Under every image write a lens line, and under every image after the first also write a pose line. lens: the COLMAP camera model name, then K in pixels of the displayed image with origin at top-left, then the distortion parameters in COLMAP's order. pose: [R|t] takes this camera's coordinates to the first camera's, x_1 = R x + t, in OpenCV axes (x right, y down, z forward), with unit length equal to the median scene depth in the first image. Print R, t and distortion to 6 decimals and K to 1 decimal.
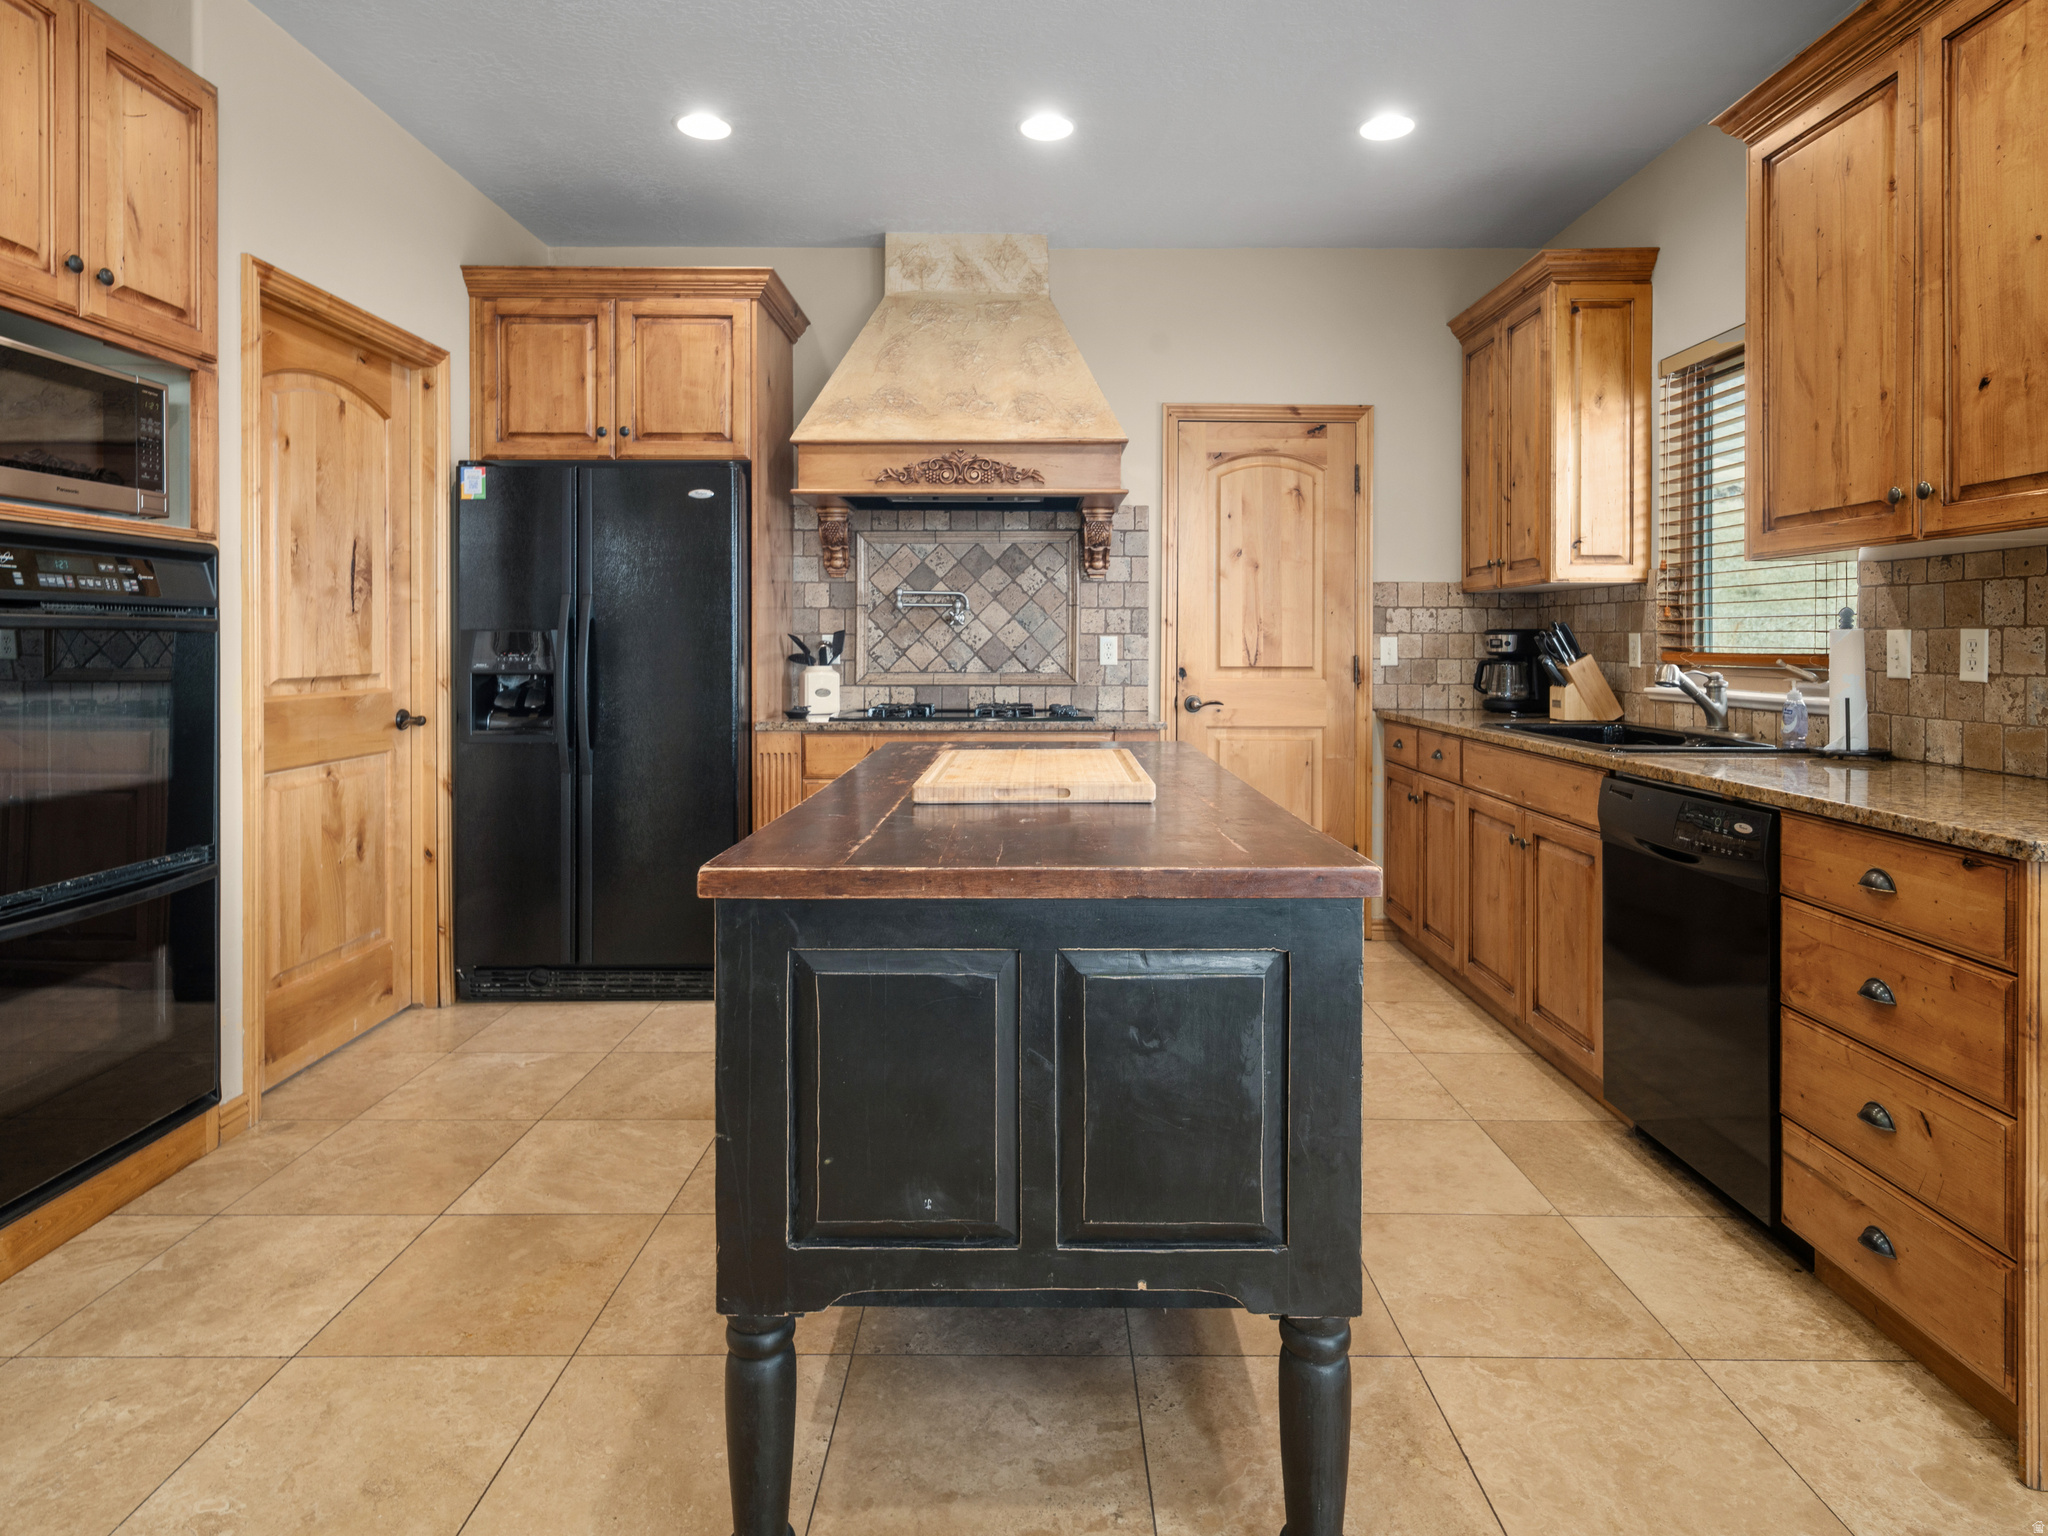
lens RADIAL K [[1123.2, 0, 1023.2], [0, 1123.2, 645.2], [0, 0, 1]] dist [0.008400, -0.001733]
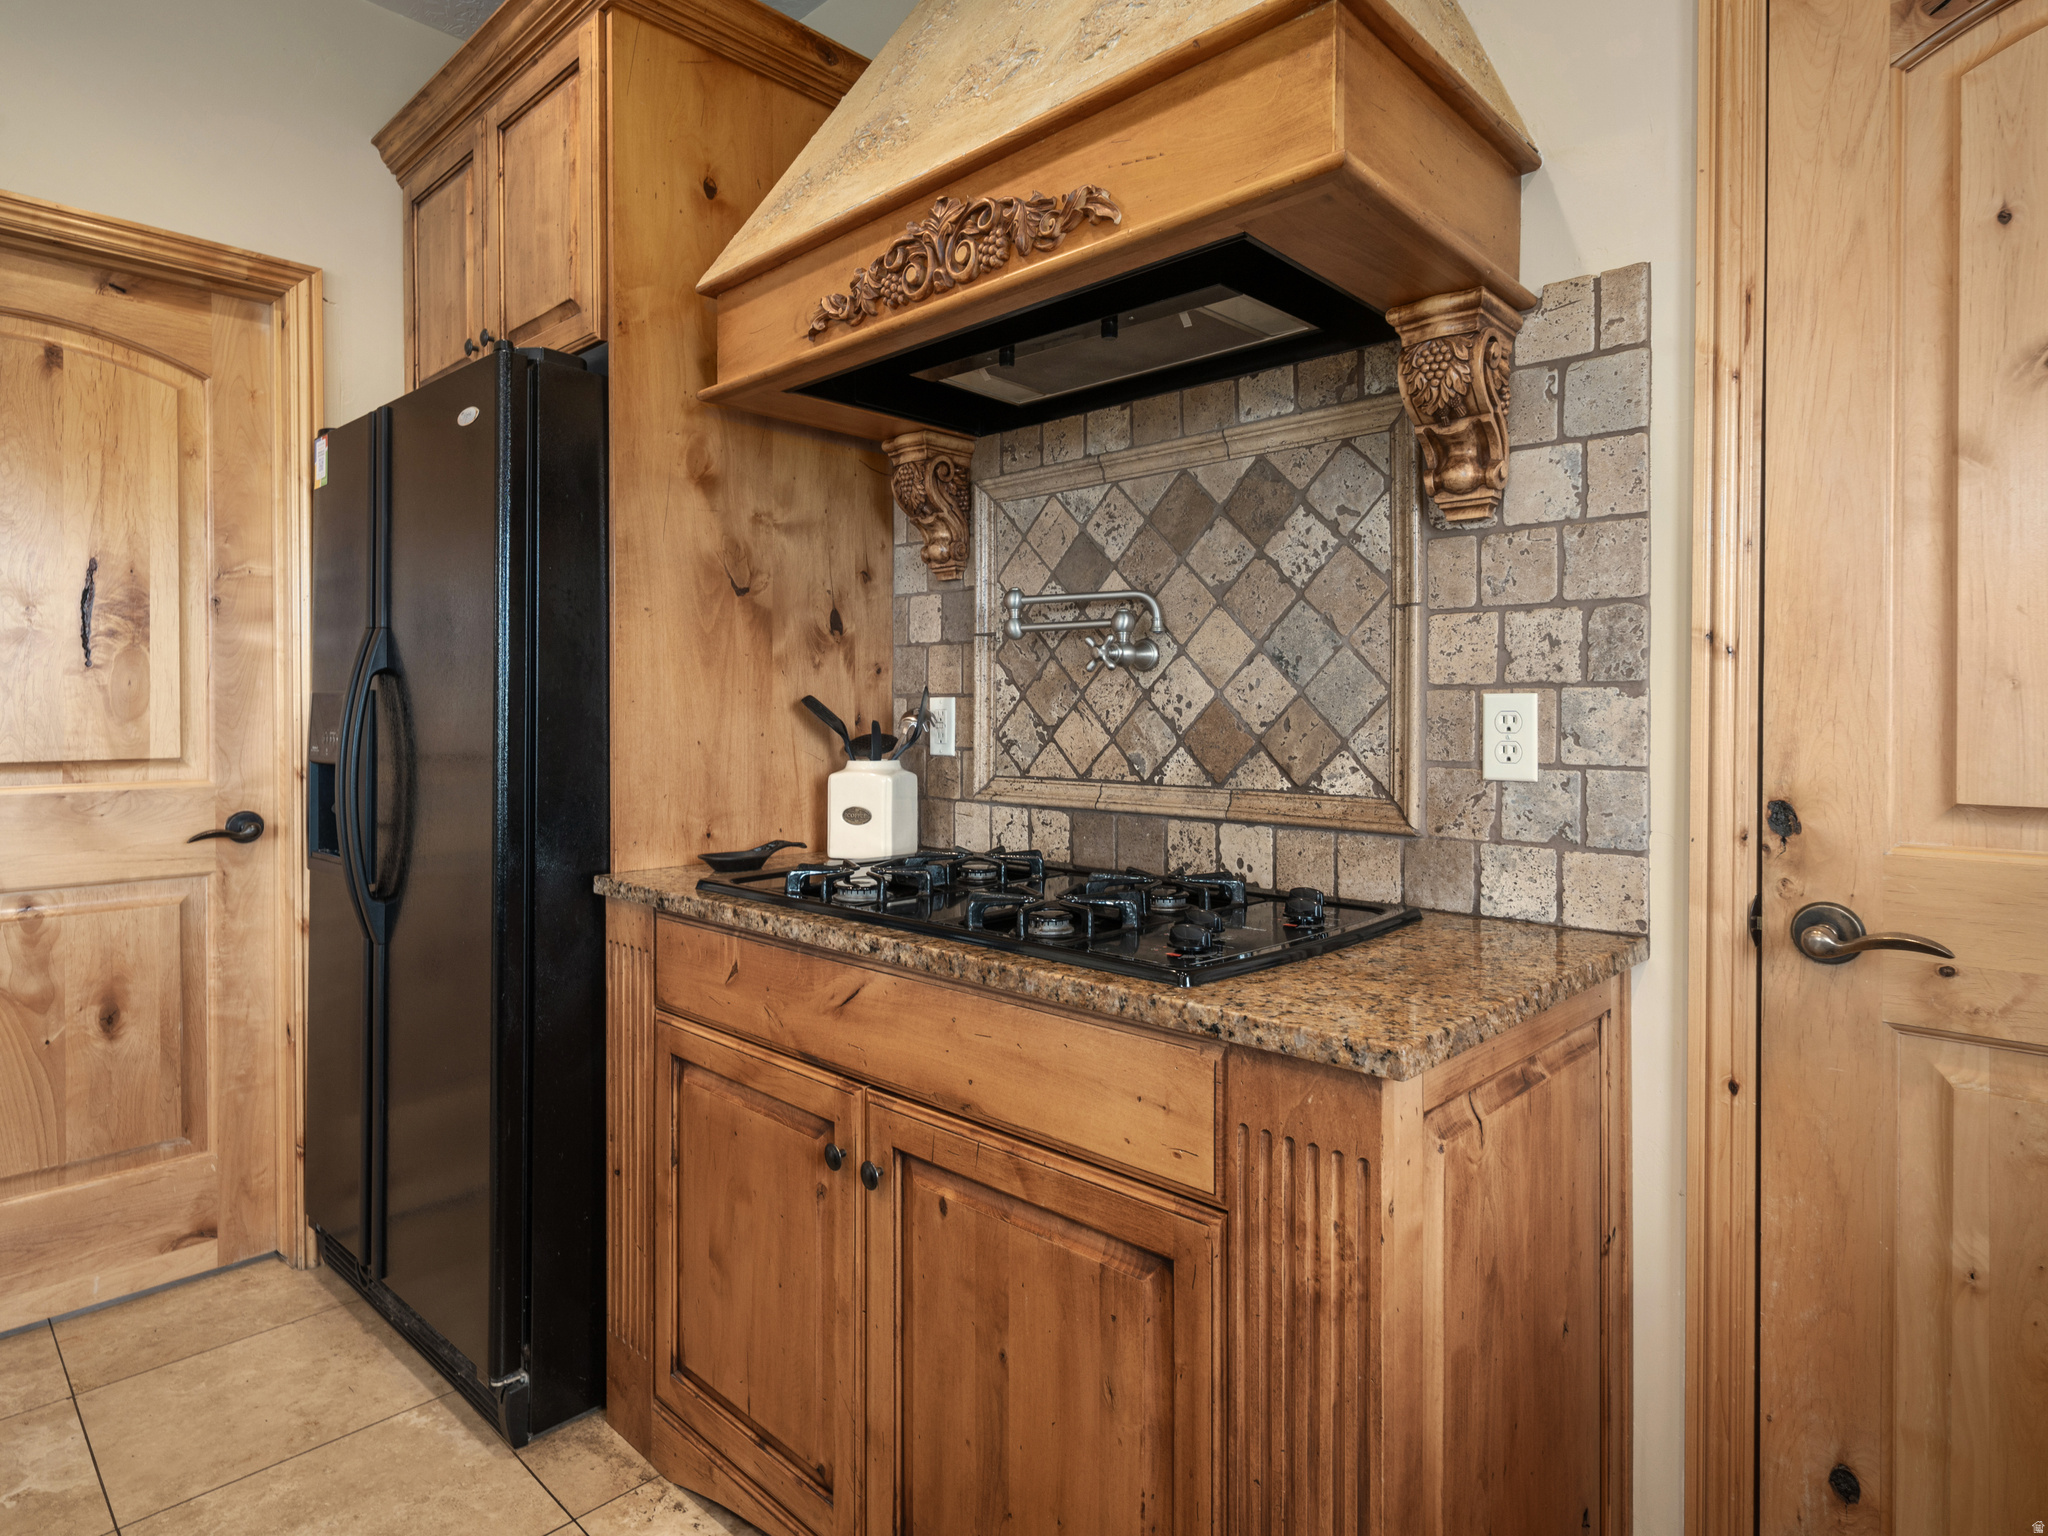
lens RADIAL K [[1123.2, 0, 1040.1], [0, 1123.2, 717.6], [0, 0, 1]] dist [0.008400, -0.001733]
pose [[0.726448, 0.002781, -0.687216, 0.213617], [-0.002263, 0.999996, 0.001655, -0.001108], [0.687218, 0.000353, 0.726451, 0.705241]]
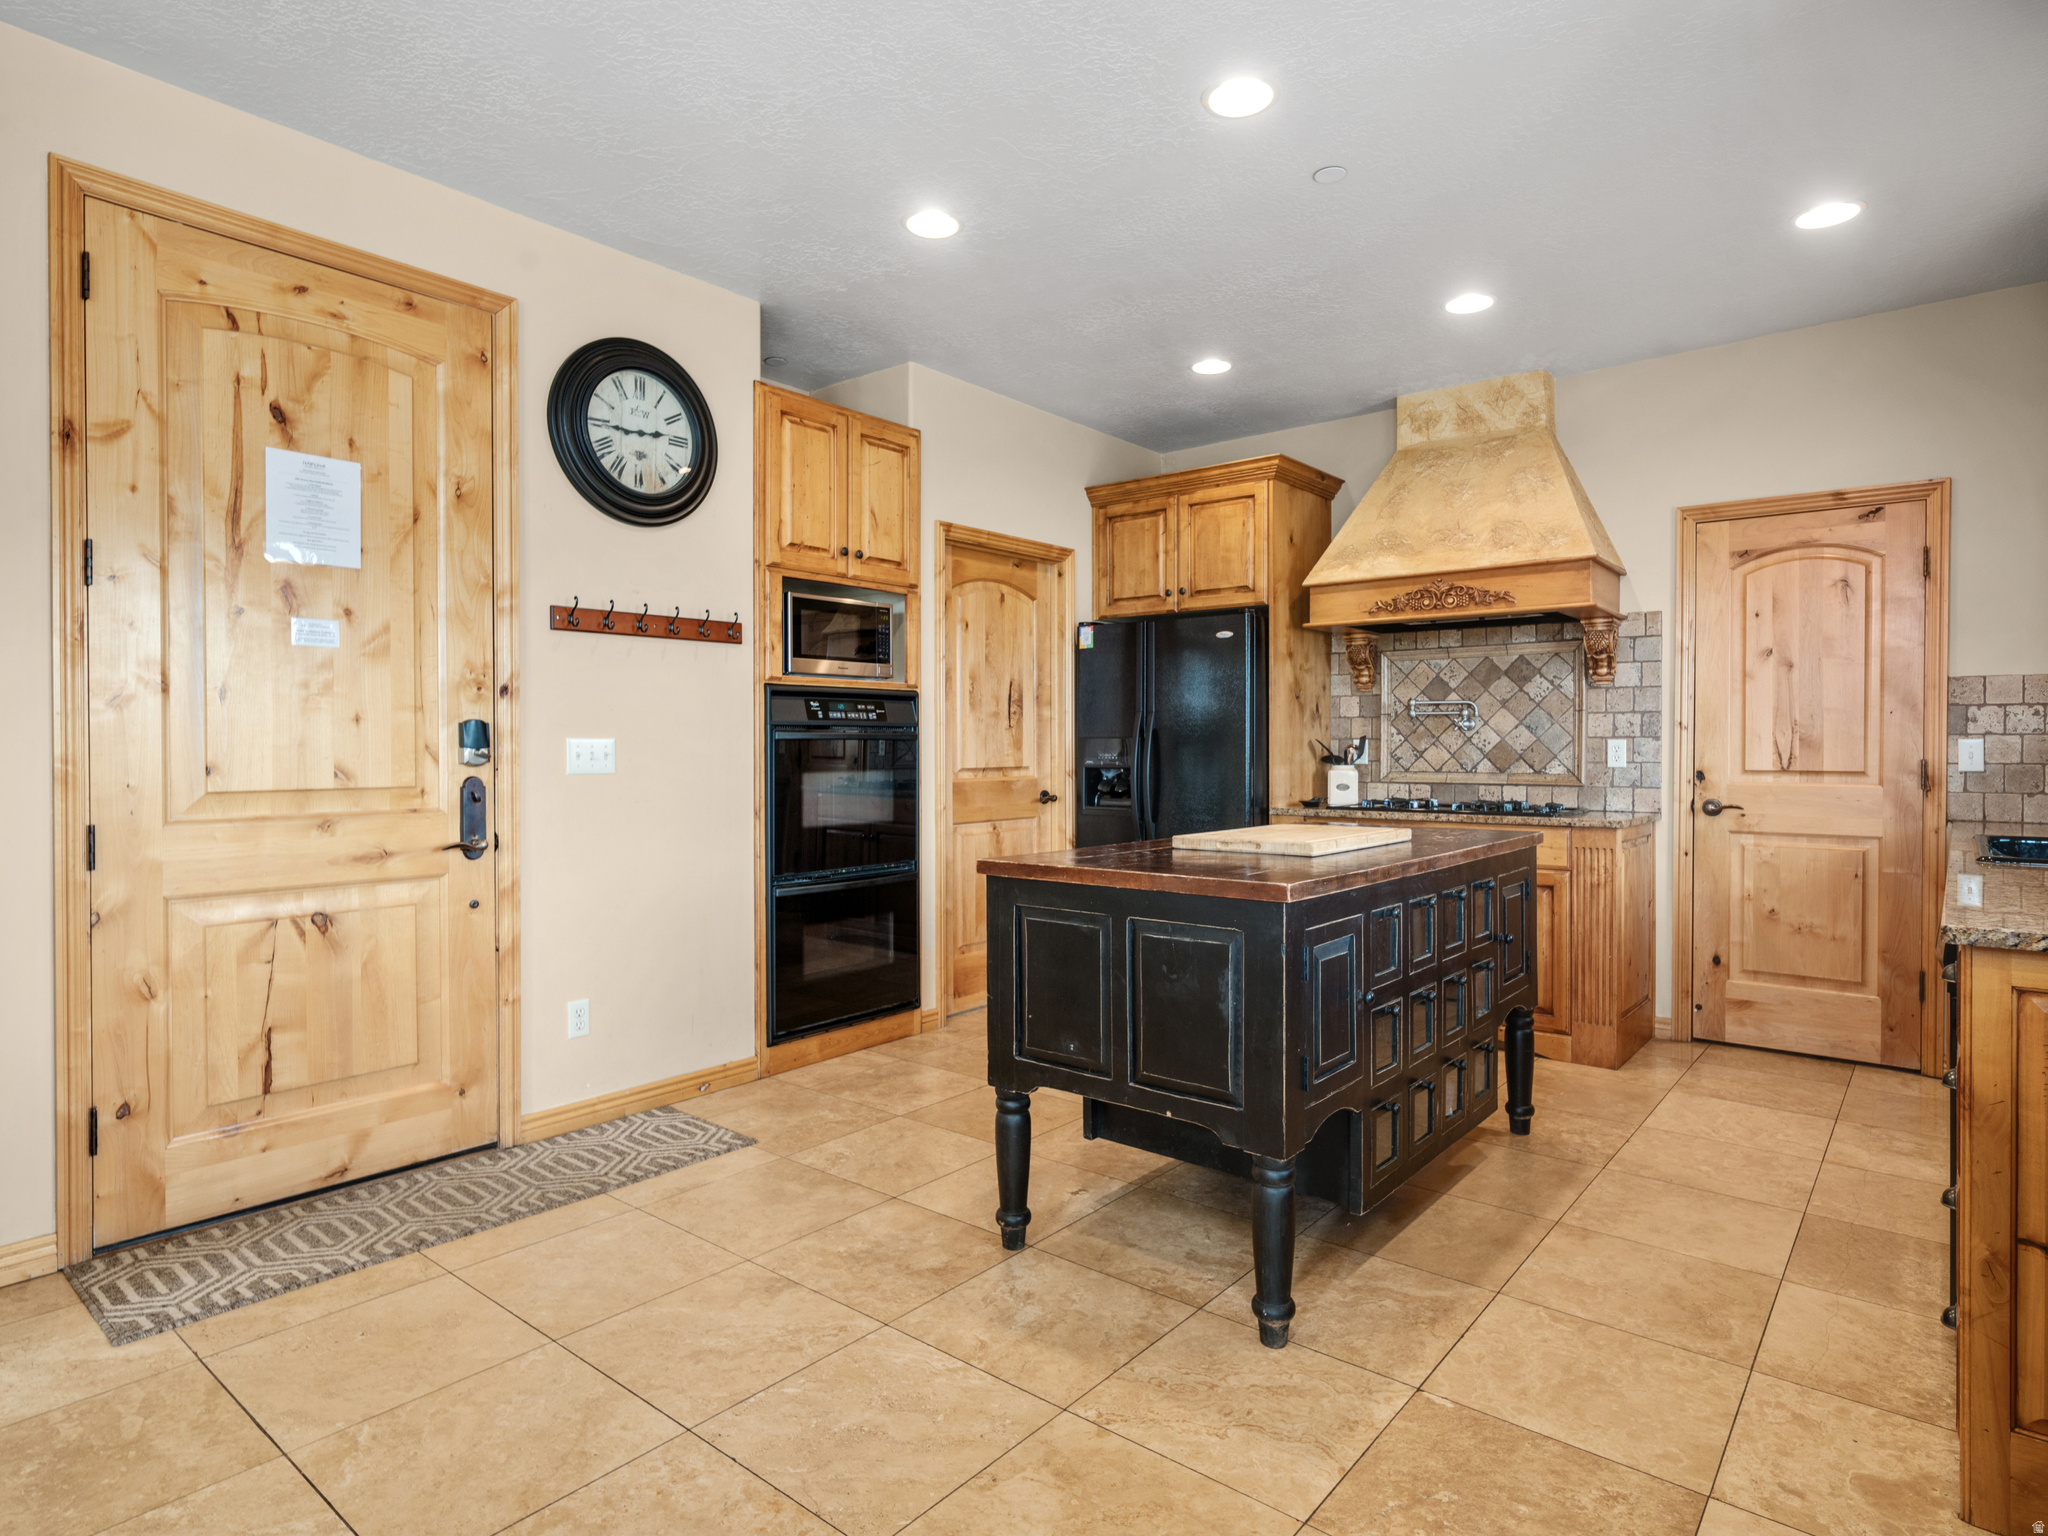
lens RADIAL K [[1123.2, 0, 1041.4], [0, 1123.2, 754.9], [0, 0, 1]] dist [0.008400, -0.001733]
pose [[0.778637, 0.003857, -0.627463, 0.332894], [-0.000419, 0.999984, 0.005627, 0.000620], [0.627474, -0.004118, 0.778626, -0.152954]]
